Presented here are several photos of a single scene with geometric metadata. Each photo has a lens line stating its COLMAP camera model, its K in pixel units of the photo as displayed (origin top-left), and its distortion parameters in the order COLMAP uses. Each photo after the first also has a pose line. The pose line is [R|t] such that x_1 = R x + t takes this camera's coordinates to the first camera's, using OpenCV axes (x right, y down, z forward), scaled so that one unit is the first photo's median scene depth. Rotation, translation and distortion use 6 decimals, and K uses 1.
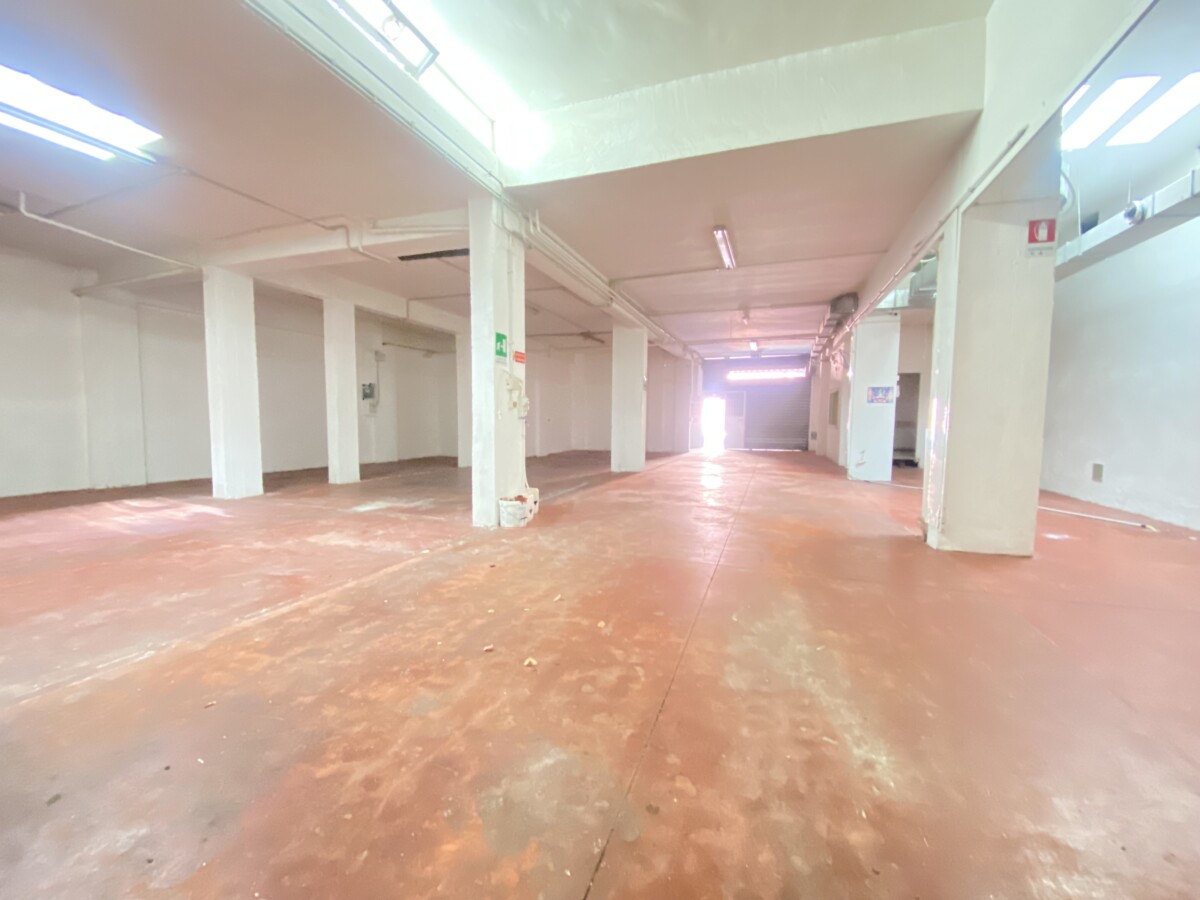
lens RADIAL K [[488.7, 0, 596.0], [0, 488.7, 451.2], [0, 0, 1]] dist [0.021303, -0.022336]
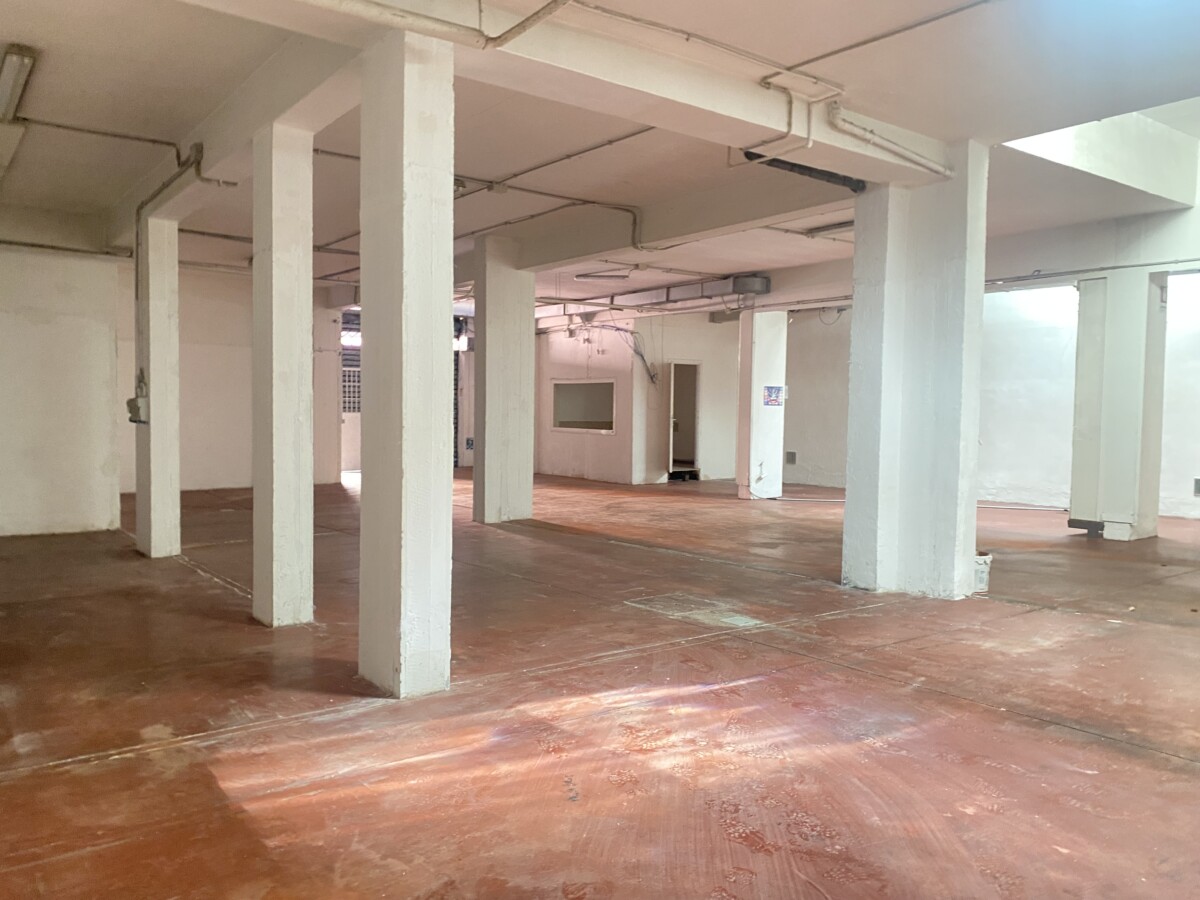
lens RADIAL K [[927.1, 0, 600.0], [0, 927.1, 450.0], [0, 0, 1]] dist [-0.001149, -0.000887]
pose [[0.547713, -0.034022, 0.835974, -0.928969], [0.058120, 0.998306, 0.002550, -0.043555], [-0.834645, 0.047190, 0.548763, 0.383251]]
